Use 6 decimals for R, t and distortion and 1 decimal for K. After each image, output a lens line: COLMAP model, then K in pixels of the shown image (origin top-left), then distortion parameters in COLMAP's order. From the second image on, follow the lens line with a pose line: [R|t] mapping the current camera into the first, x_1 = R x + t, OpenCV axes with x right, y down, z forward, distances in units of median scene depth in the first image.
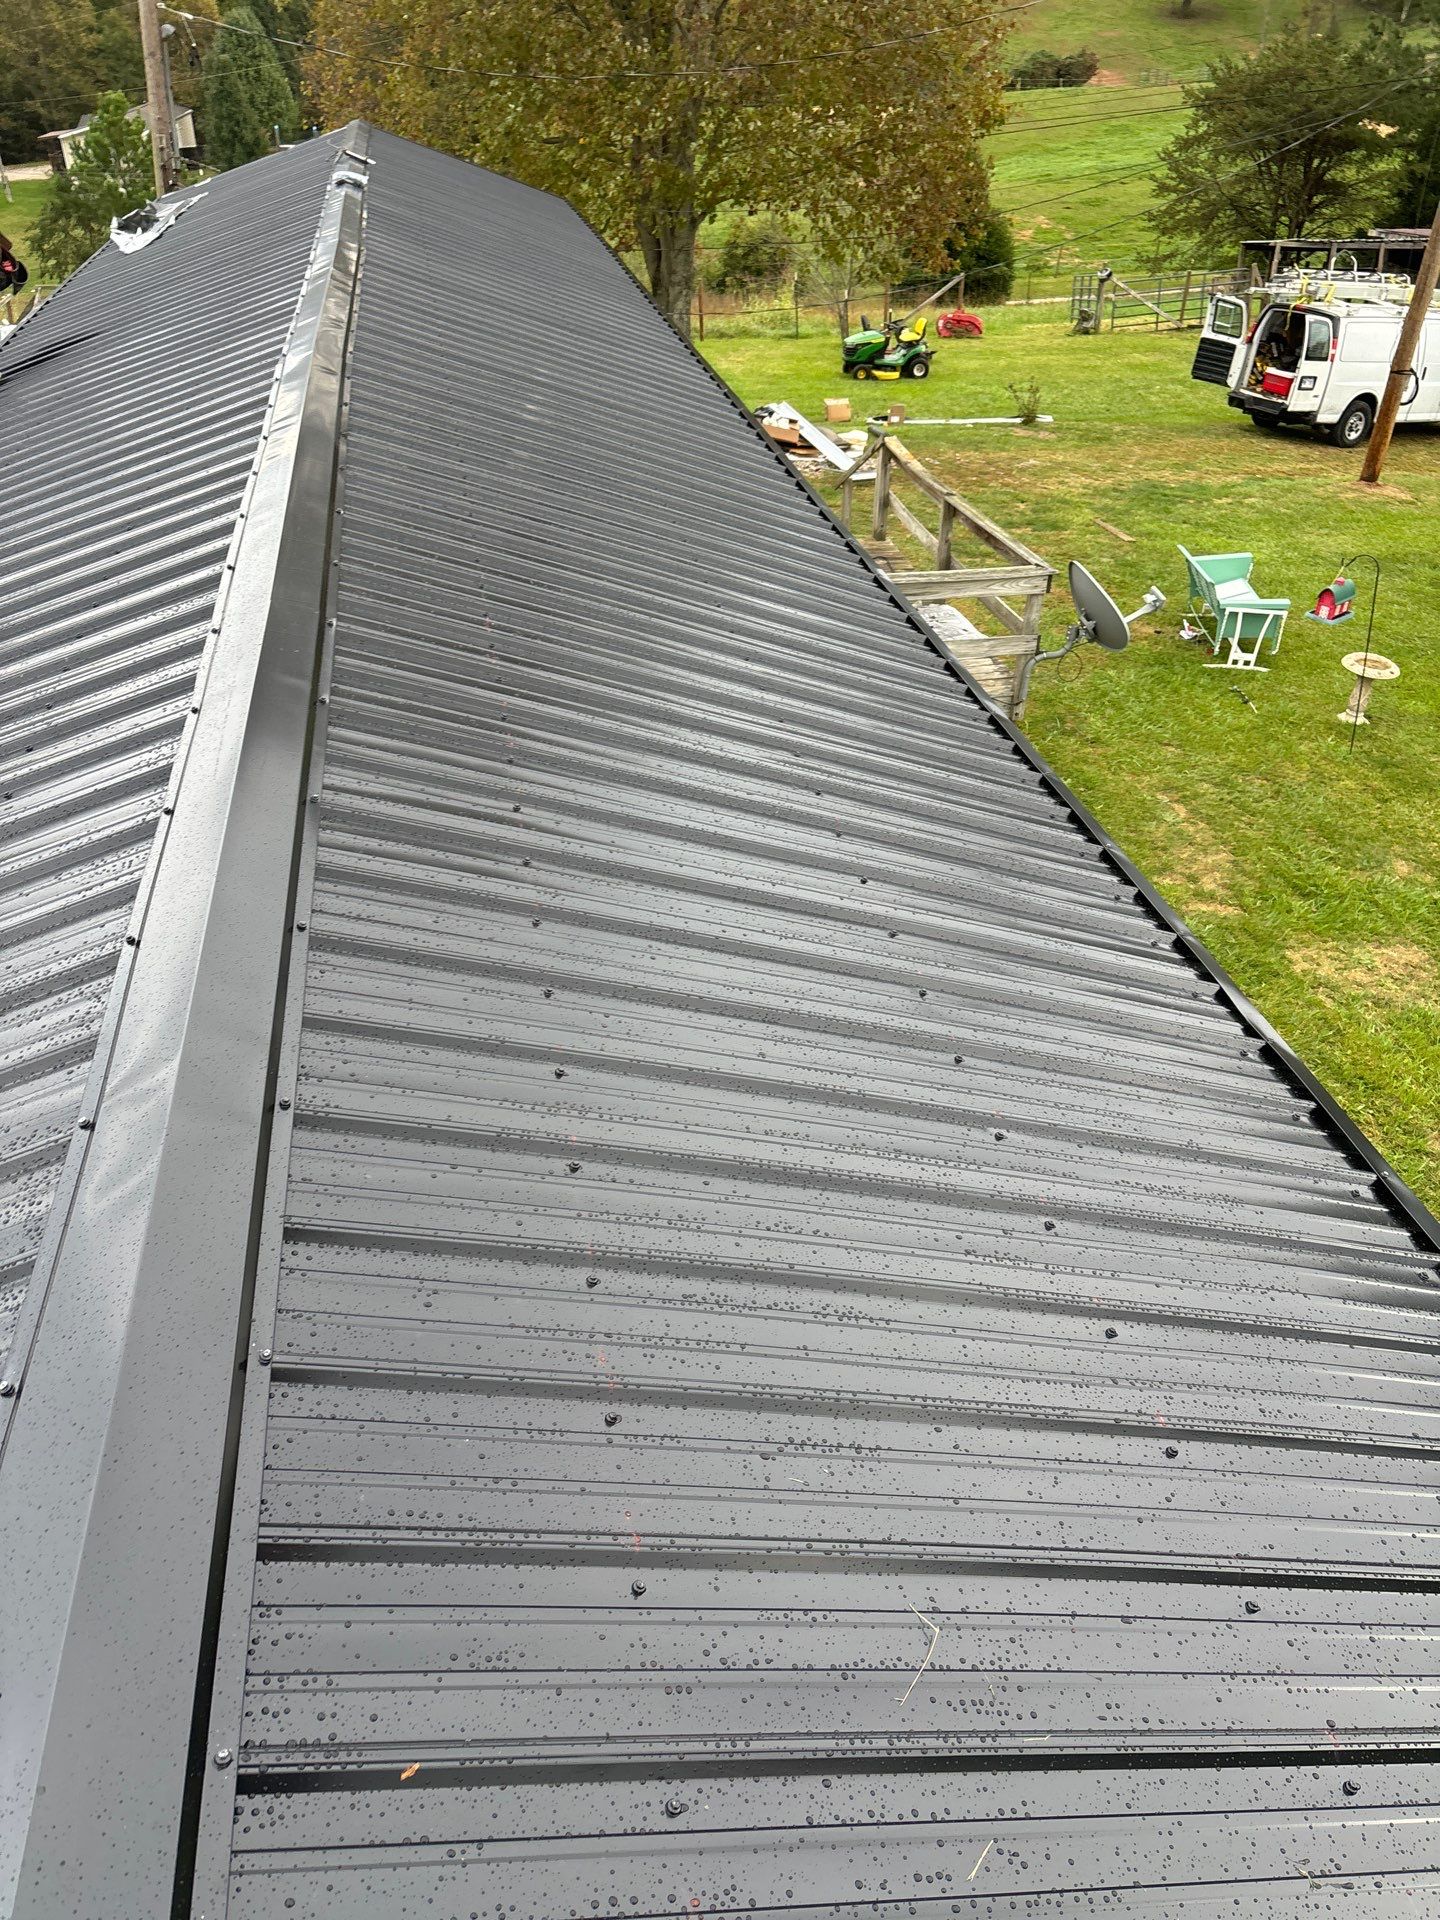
lens RADIAL K [[1420.9, 0, 740.6], [0, 1420.9, 967.1], [0, 0, 1]] dist [0.022881, -0.027549]
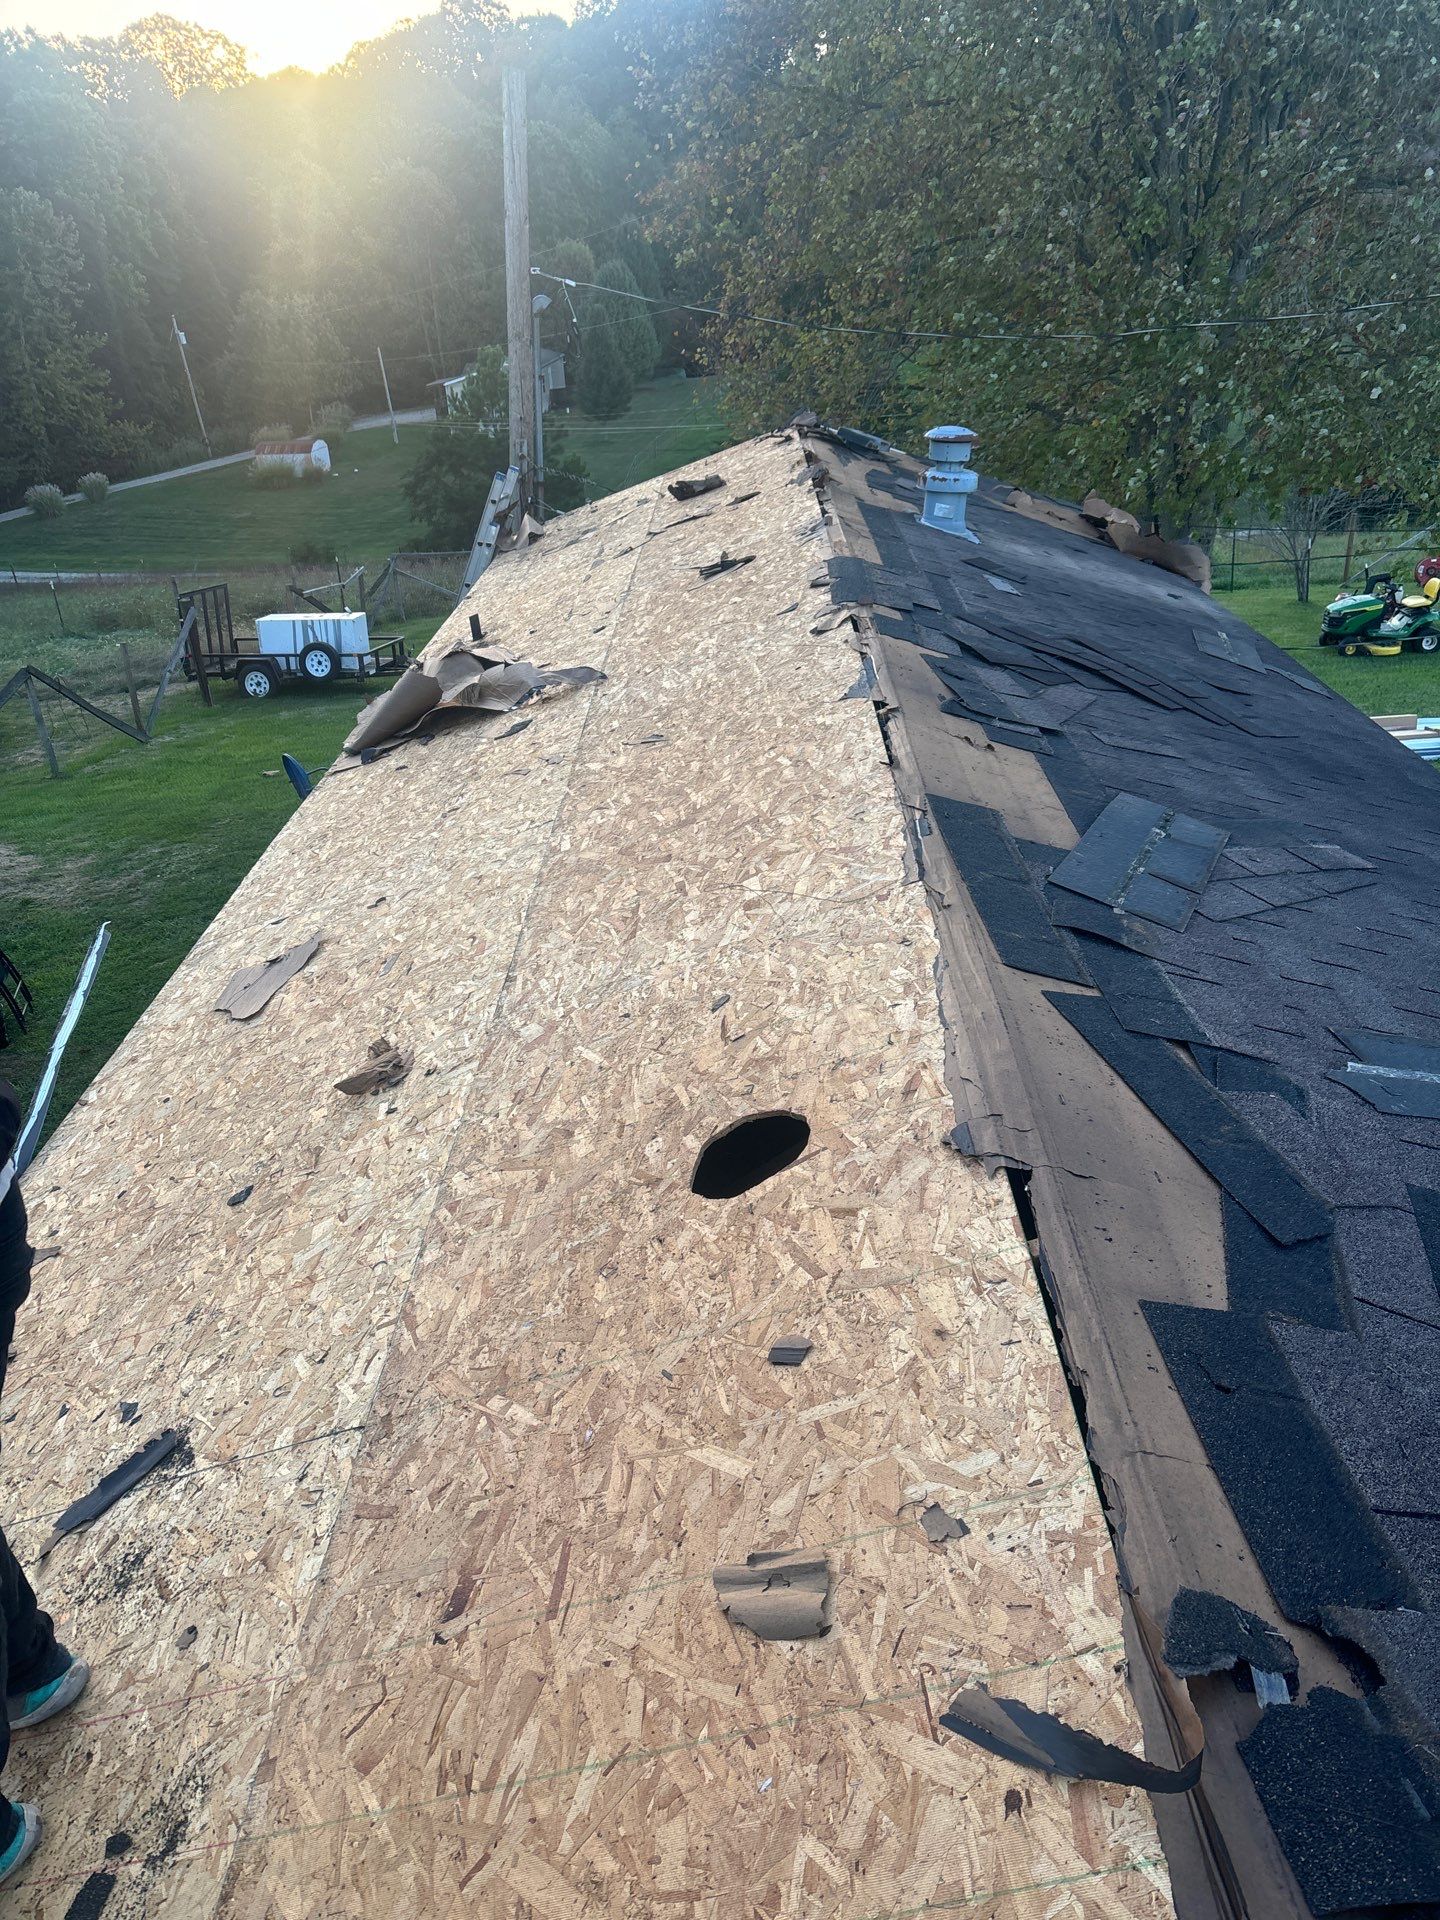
lens RADIAL K [[1415.2, 0, 720.0], [0, 1415.2, 960.0], [0, 0, 1]] dist [0.017273, -0.007202]
pose [[0.975340, 0.041417, -0.216787, -0.216430], [-0.067930, 0.990887, -0.116312, -0.375866], [0.209994, 0.128170, 0.969265, 0.548989]]
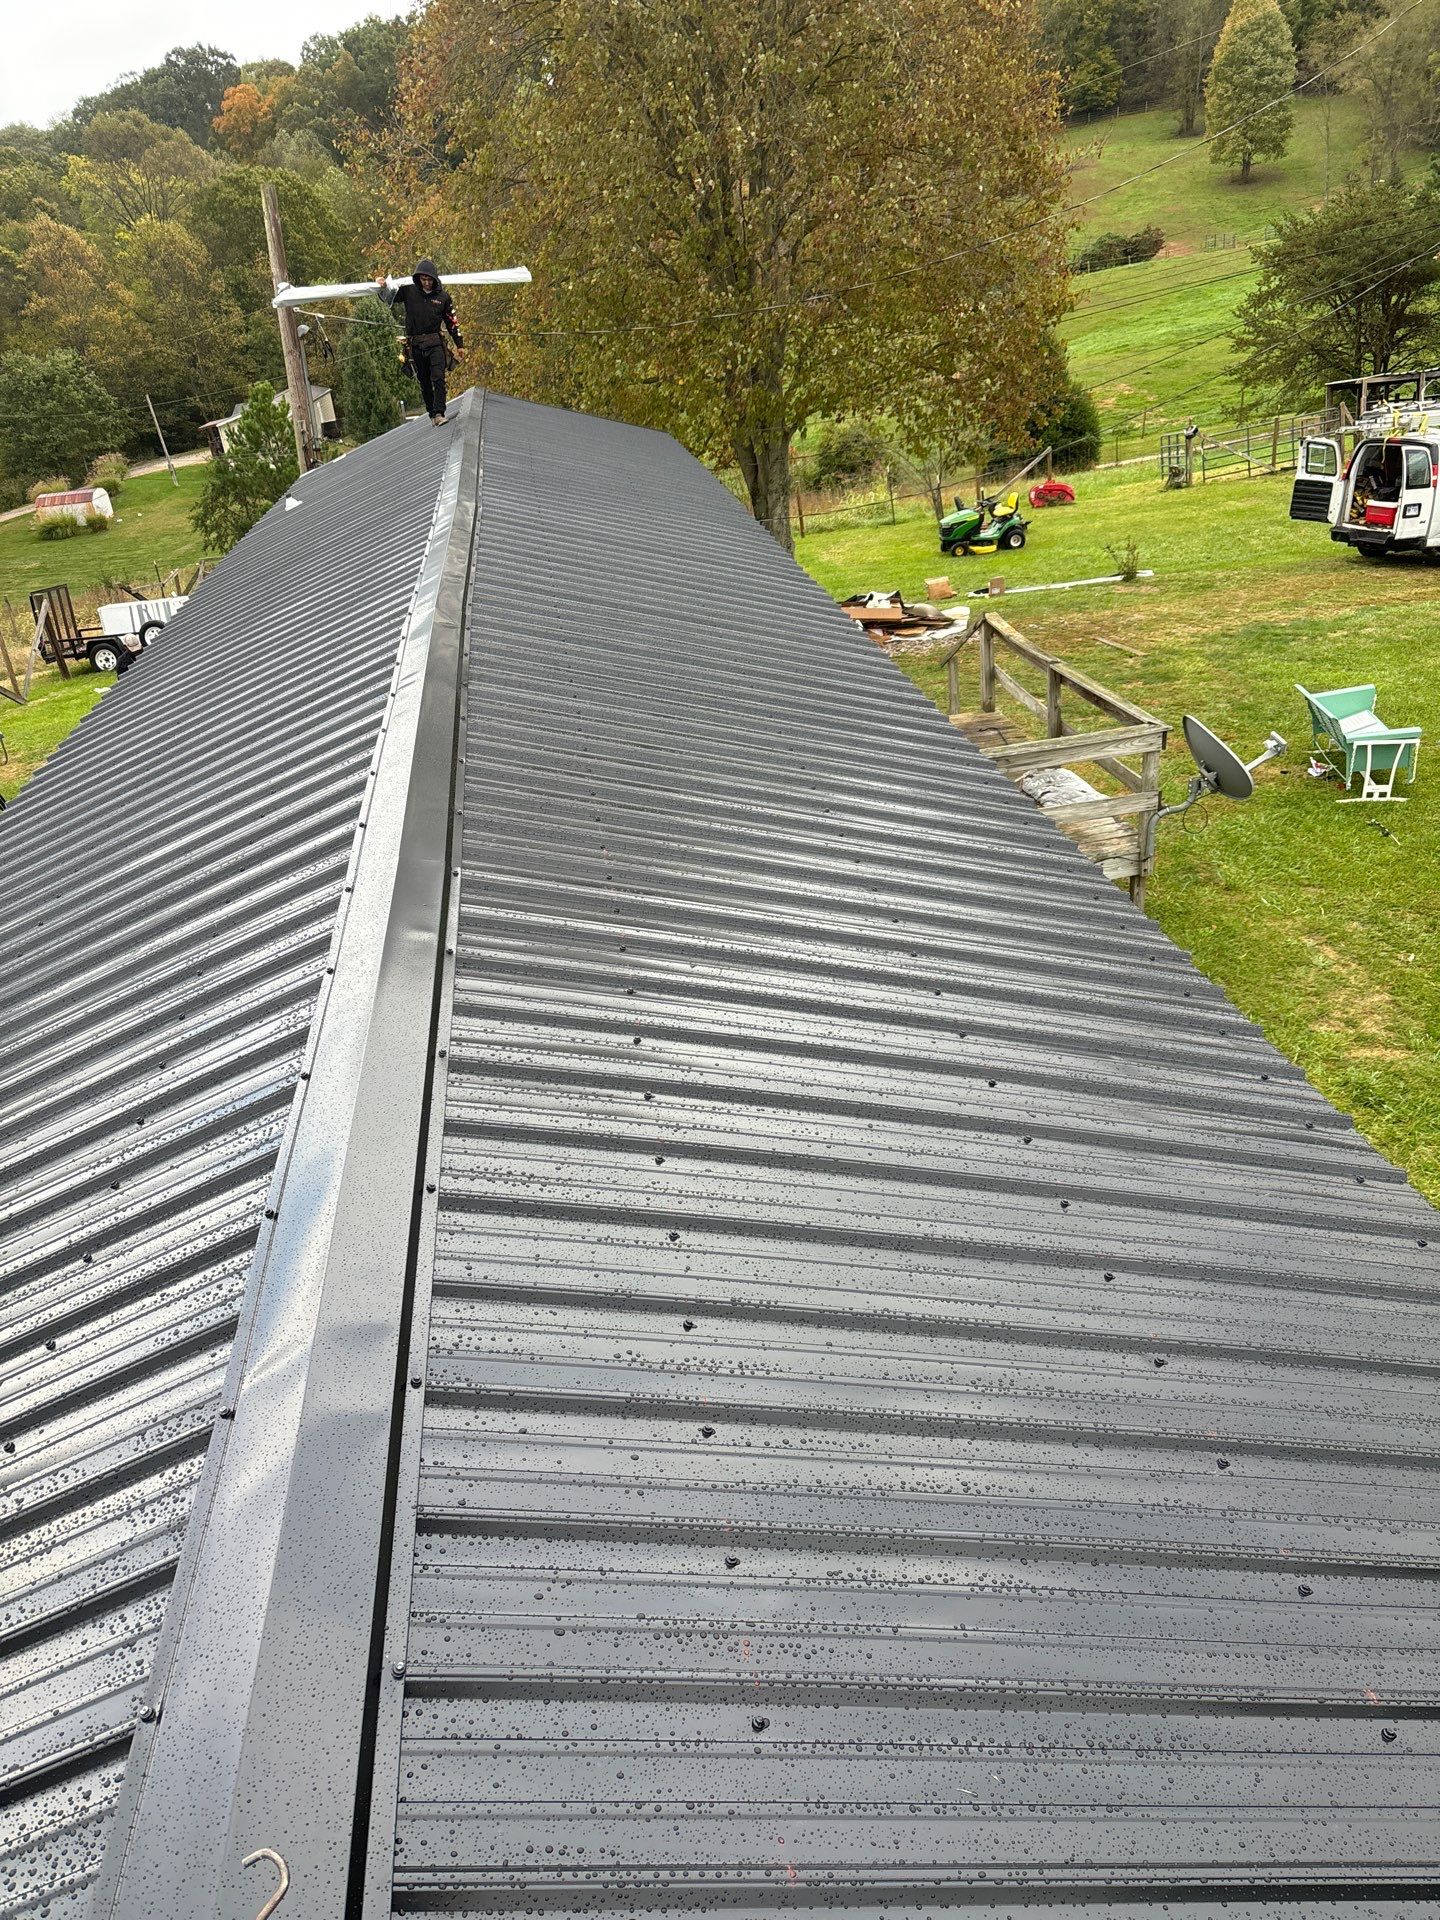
lens RADIAL K [[1415.2, 0, 720.0], [0, 1415.2, 960.0], [0, 0, 1]] dist [0.017273, -0.007202]
pose [[0.990479, -0.082180, -0.110439, 0.005948], [0.068041, 0.989668, -0.126205, -0.013340], [0.119670, 0.117489, 0.985837, 0.002623]]
